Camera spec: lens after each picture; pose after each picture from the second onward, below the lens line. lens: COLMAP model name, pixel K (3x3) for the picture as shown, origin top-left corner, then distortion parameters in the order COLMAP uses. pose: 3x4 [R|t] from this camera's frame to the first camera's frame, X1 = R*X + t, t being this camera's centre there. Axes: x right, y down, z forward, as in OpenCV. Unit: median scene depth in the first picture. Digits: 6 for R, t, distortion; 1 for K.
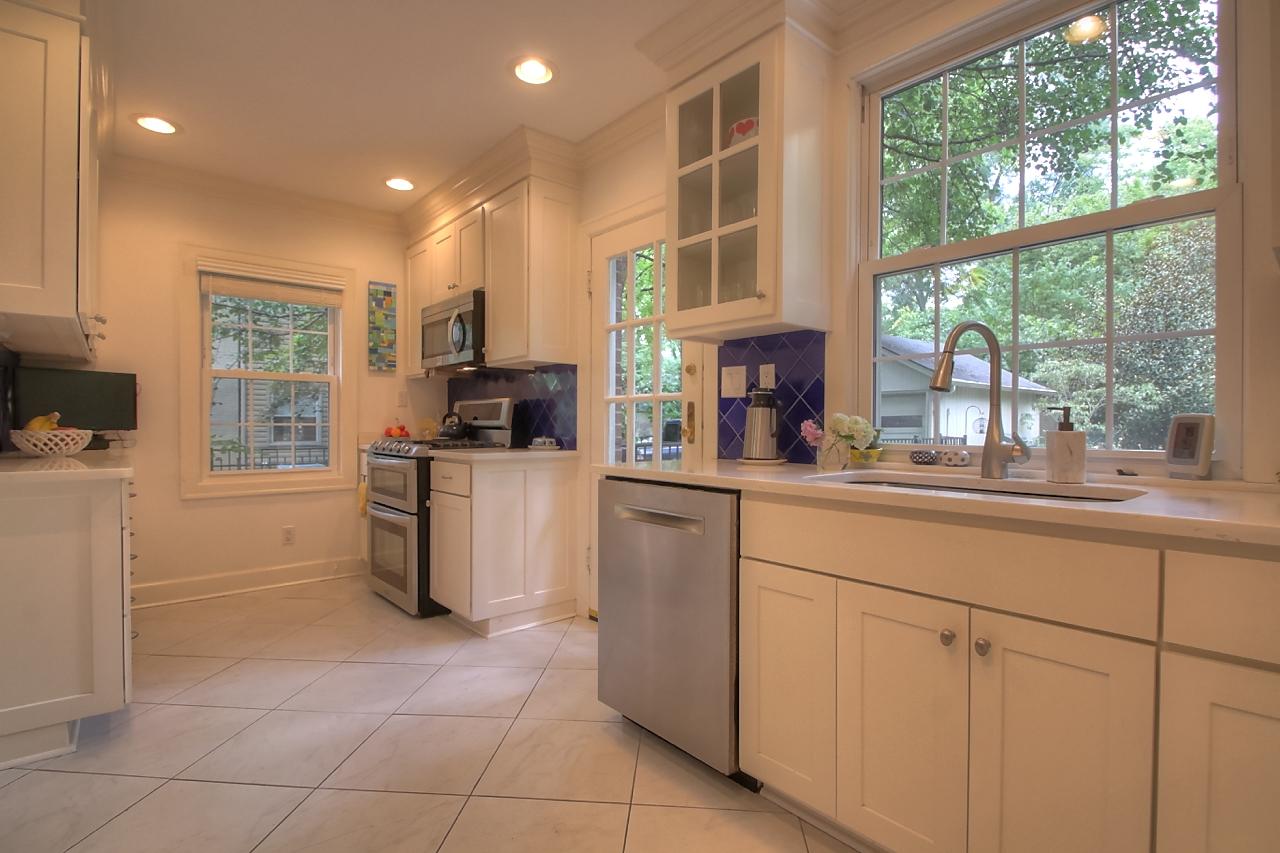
lens RADIAL K [[626.6, 0, 638.7], [0, 626.6, 424.4], [0, 0, 1]] dist [-0.001806, -0.000333]
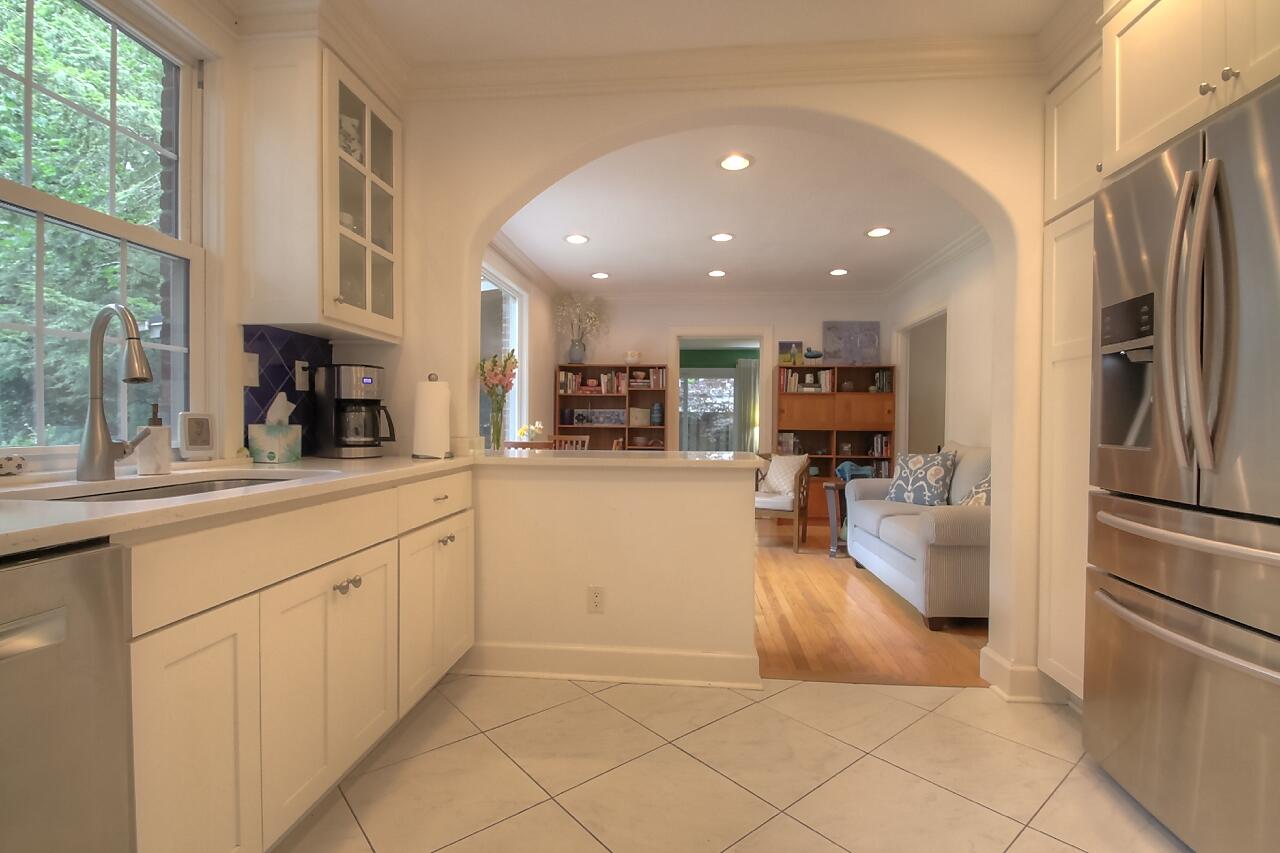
lens RADIAL K [[593.0, 0, 645.5], [0, 593.0, 427.9], [0, 0, 1]] dist [0.022264, -0.025606]
pose [[-0.711898, -0.012298, 0.702175, -0.372804], [-0.008265, 0.999924, 0.009134, -0.004297], [-0.702235, 0.000699, -0.711945, 0.600470]]
